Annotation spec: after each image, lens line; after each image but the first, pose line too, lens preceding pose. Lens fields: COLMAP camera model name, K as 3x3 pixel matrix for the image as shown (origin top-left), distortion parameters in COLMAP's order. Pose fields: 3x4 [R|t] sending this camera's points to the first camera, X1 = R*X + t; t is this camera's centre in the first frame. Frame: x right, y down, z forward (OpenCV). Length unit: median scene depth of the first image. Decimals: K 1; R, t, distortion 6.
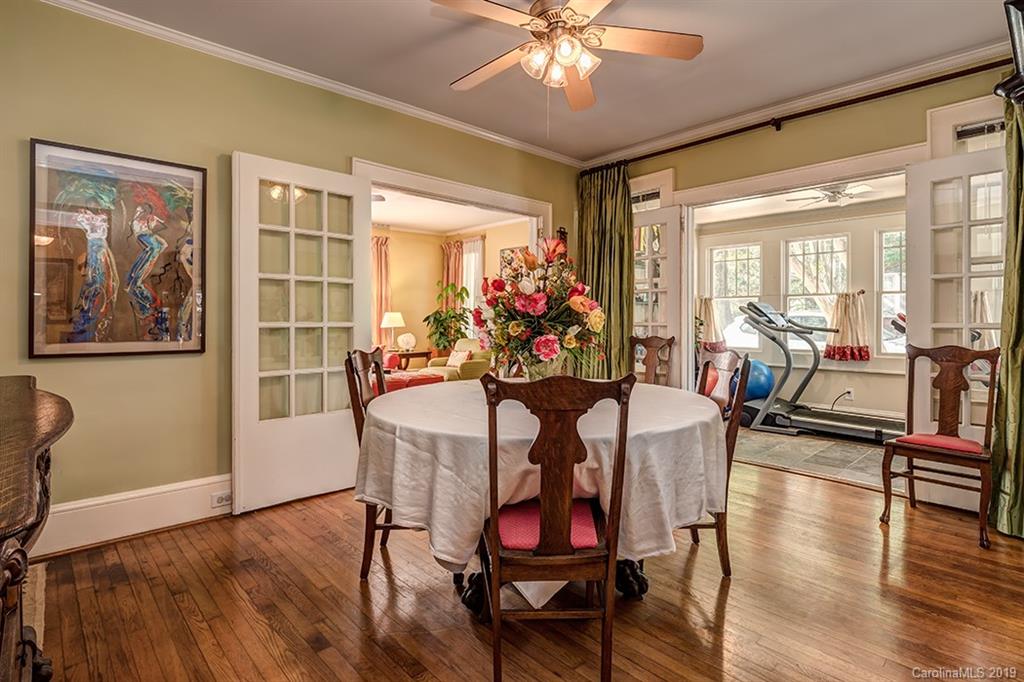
lens RADIAL K [[499.7, 0, 518.8], [0, 499.7, 323.6], [0, 0, 1]] dist [-0.015901, -0.003134]
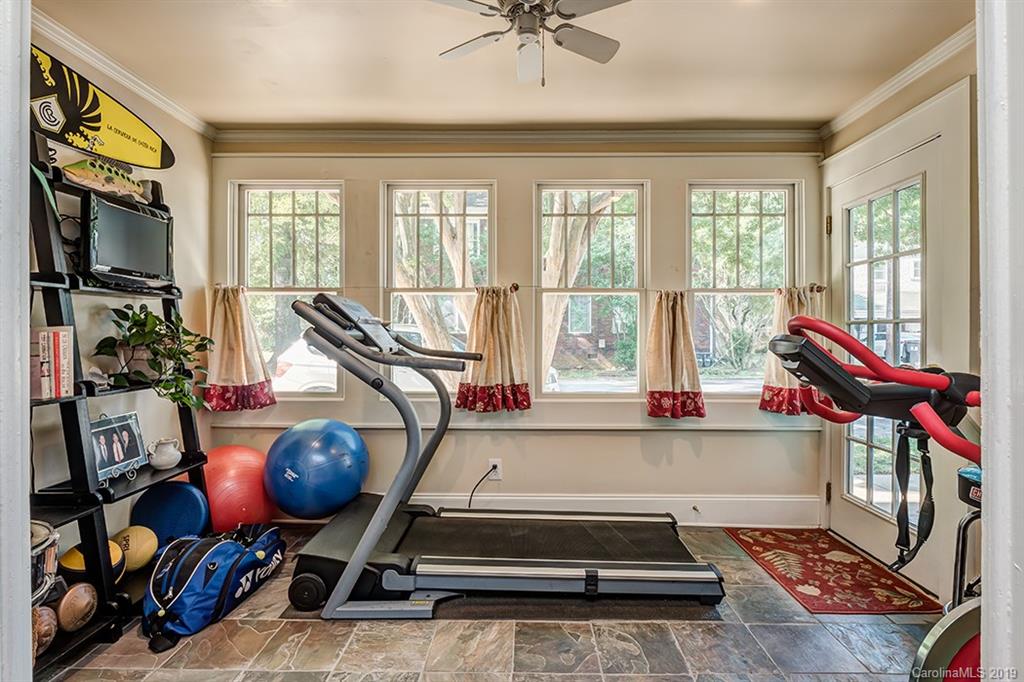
lens RADIAL K [[499.7, 0, 511.6], [0, 499.7, 336.8], [0, 0, 1]] dist [-0.015901, -0.003134]
pose [[0.699651, -0.001493, 0.714484, 0.278232], [0.002250, 0.999997, -0.000113, -0.007013], [-0.714482, 0.001686, 0.699652, 0.594404]]
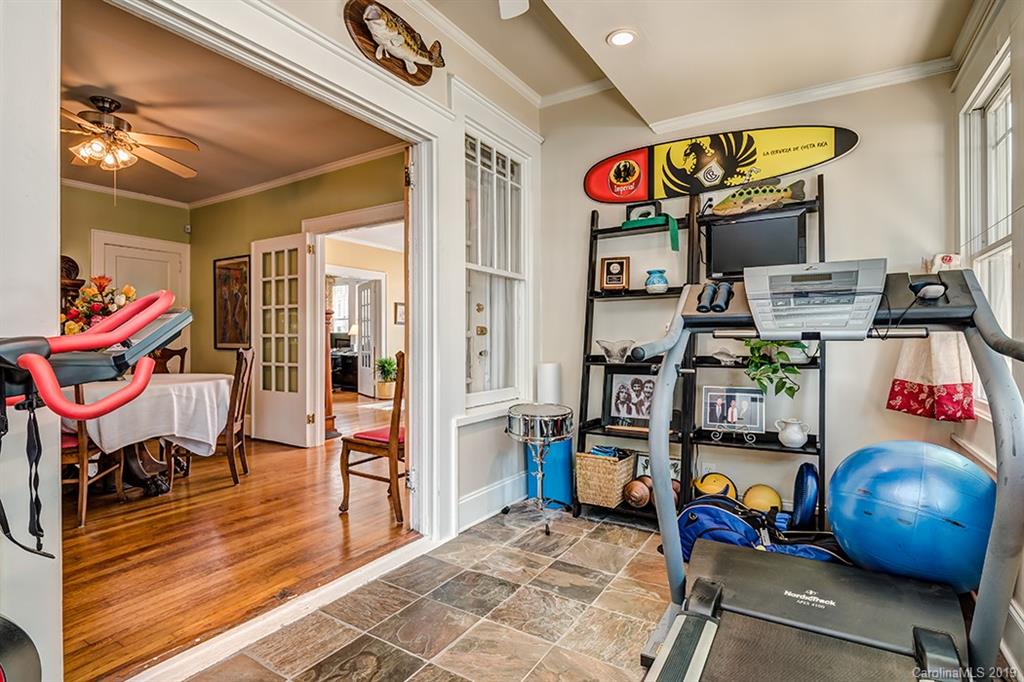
lens RADIAL K [[499.7, 0, 515.8], [0, 499.7, 339.8], [0, 0, 1]] dist [-0.015901, -0.003134]
pose [[0.254013, 0.001820, -0.967199, 0.736765], [0.002442, 0.999994, 0.002524, 0.004510], [0.967198, -0.003003, 0.254007, 0.737946]]
